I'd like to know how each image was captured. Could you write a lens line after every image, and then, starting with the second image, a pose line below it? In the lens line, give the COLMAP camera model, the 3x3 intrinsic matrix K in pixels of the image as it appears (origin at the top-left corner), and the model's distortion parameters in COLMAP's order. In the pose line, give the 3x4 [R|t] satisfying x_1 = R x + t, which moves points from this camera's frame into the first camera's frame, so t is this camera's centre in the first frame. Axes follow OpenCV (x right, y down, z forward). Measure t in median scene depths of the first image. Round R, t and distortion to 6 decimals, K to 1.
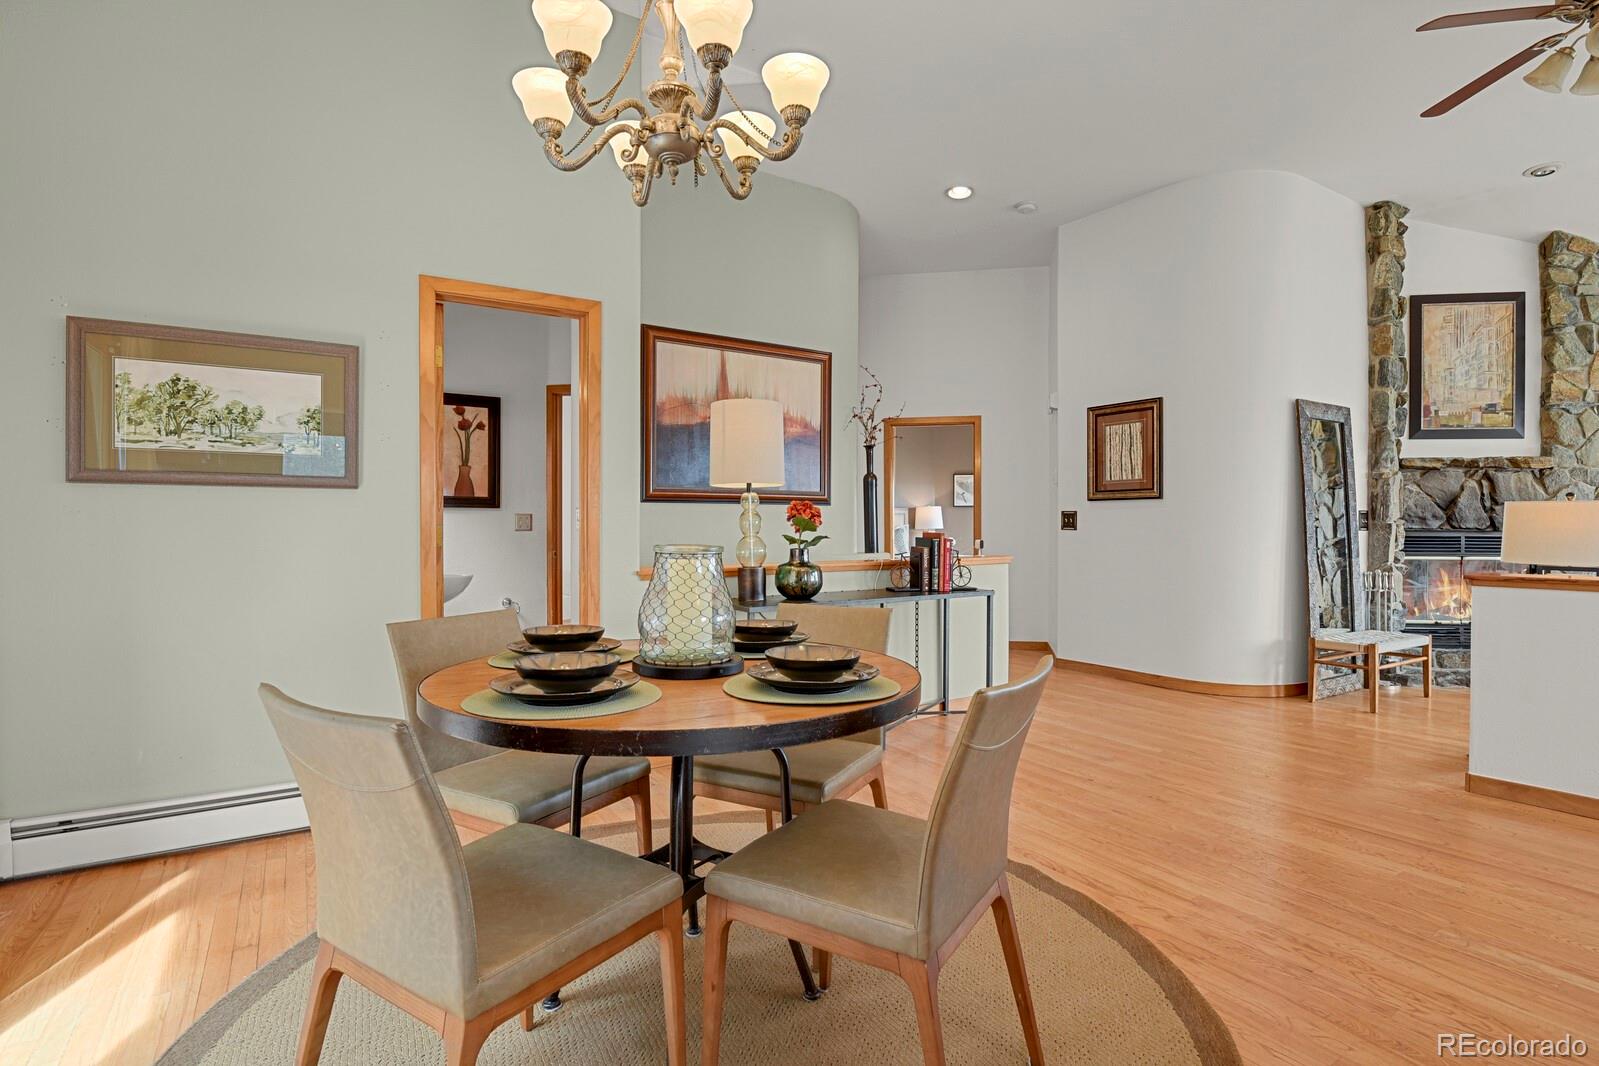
lens RADIAL K [[786.7, 0, 809.7], [0, 786.7, 531.5], [0, 0, 1]] dist [-0.025425, -0.001279]
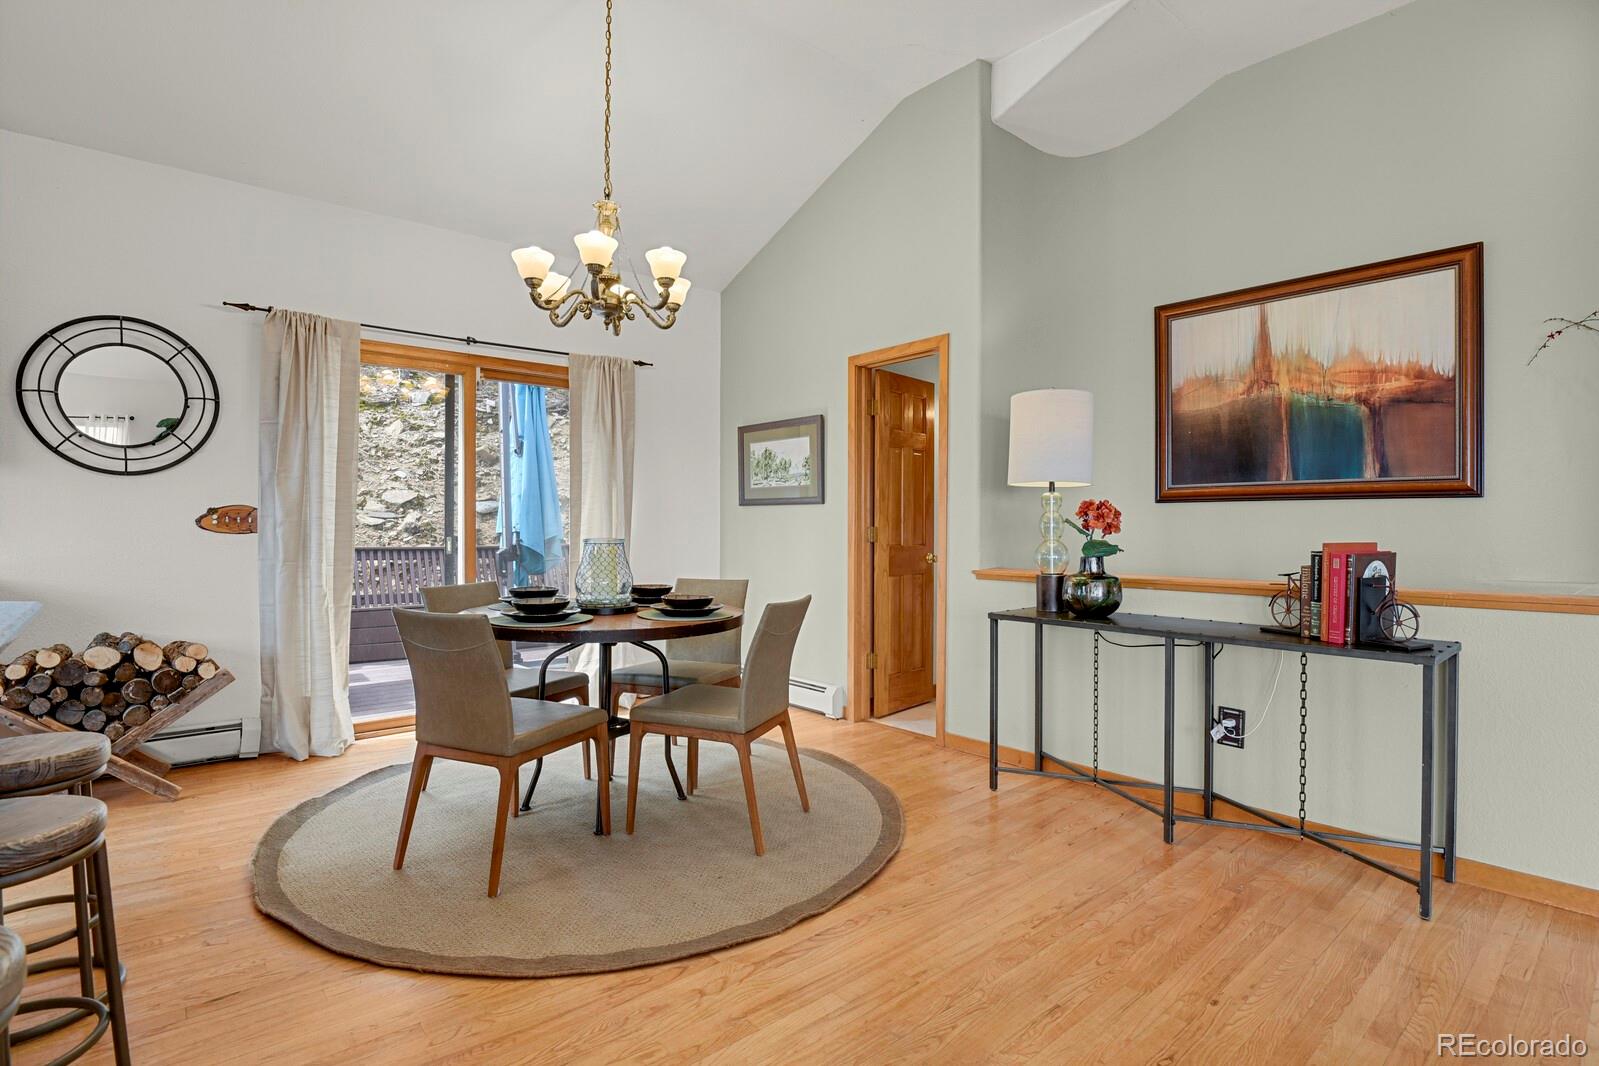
lens RADIAL K [[787.4, 0, 804.9], [0, 787.4, 528.3], [0, 0, 1]] dist [-0.026214, -0.000273]
pose [[0.122010, 0.003434, -0.992523, 0.616987], [-0.011303, 0.999934, 0.002070, -0.004996], [0.992464, 0.010966, 0.122041, 0.471227]]
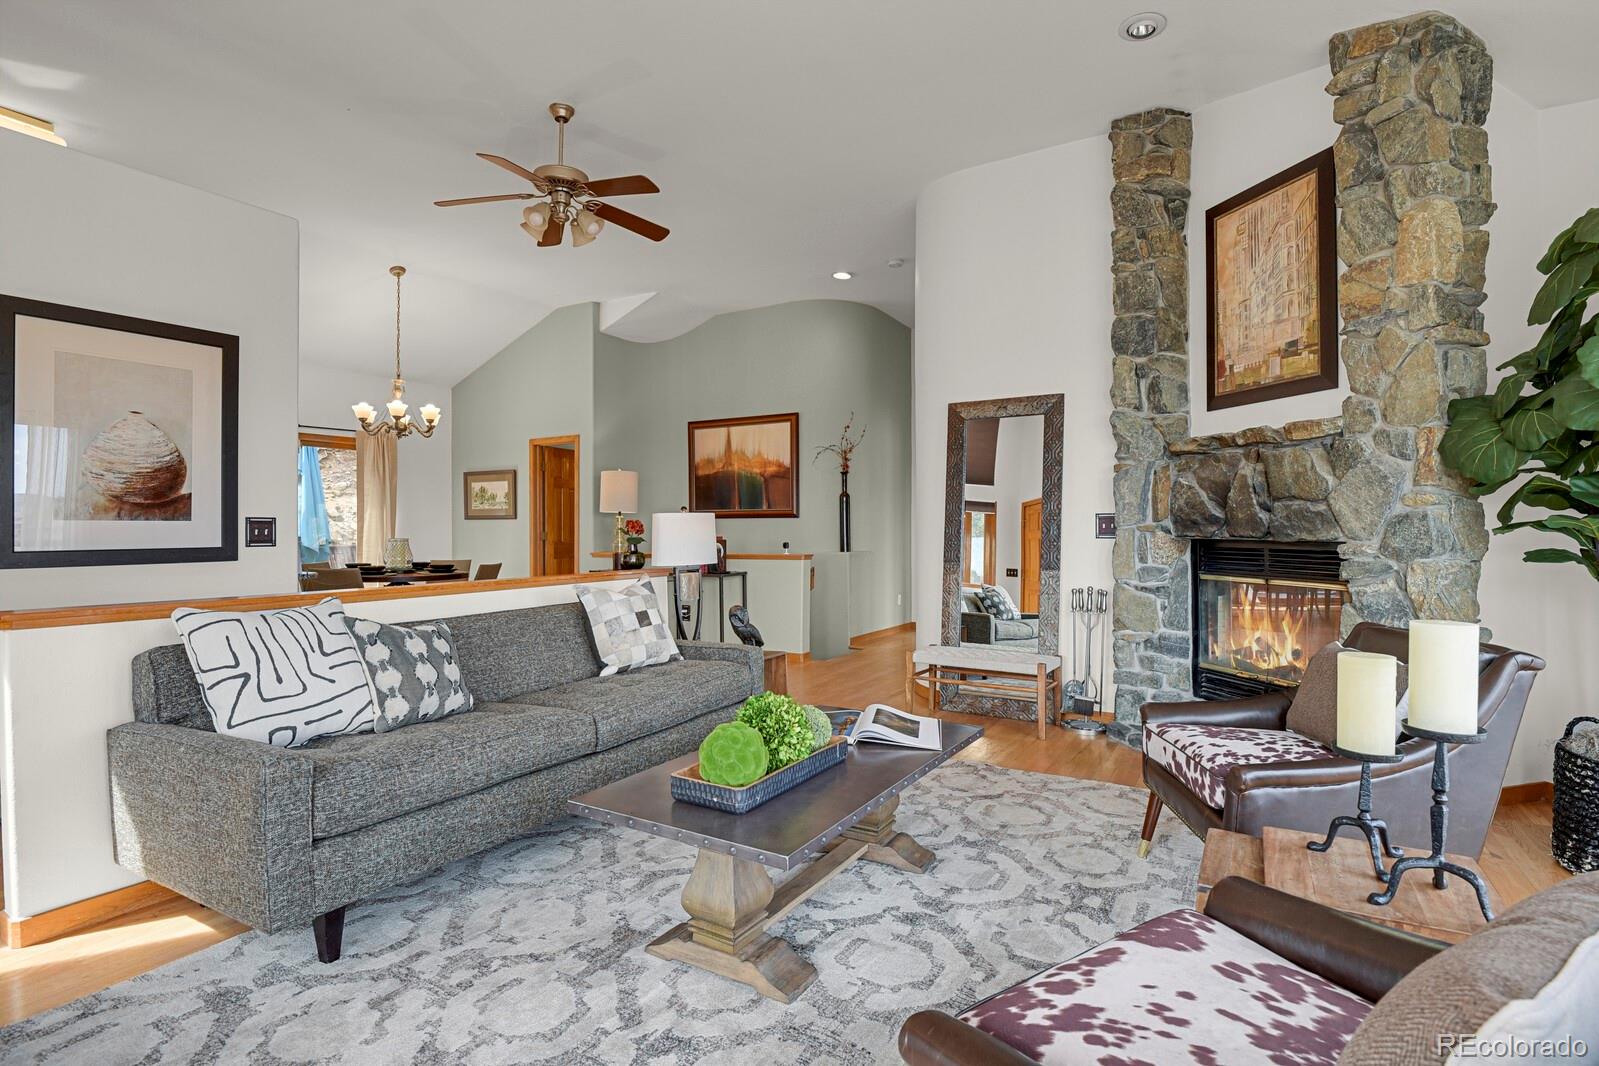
lens RADIAL K [[786.7, 0, 809.7], [0, 786.7, 531.5], [0, 0, 1]] dist [-0.025425, -0.001279]
pose [[0.446620, 0.000970, -0.894723, 1.505511], [-0.004104, 0.999991, -0.000964, -0.007222], [0.894714, 0.004102, 0.446620, 0.418620]]
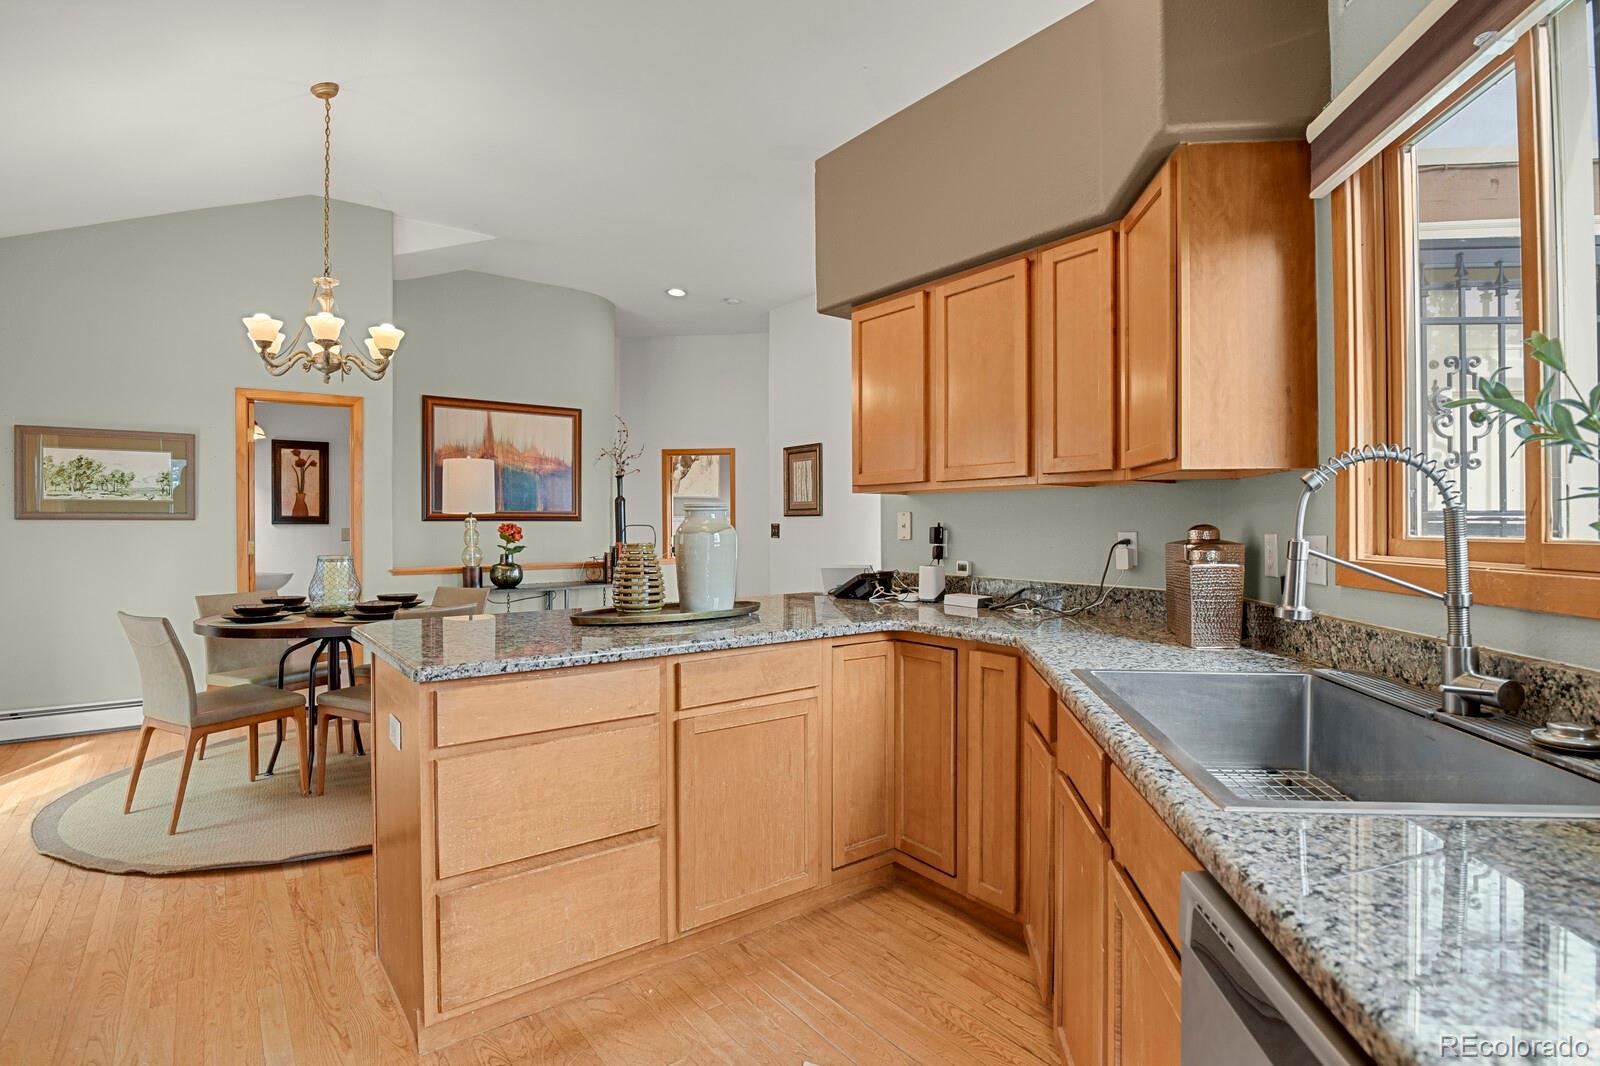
lens RADIAL K [[805.8, 0, 805.8], [0, 805.8, 528.2], [0, 0, 1]] dist [-0.023590, -0.000383]
pose [[0.998070, -0.002897, 0.062039, 0.371412], [0.003093, 0.999991, -0.003059, -0.017486], [-0.062030, 0.003245, 0.998069, -0.464772]]
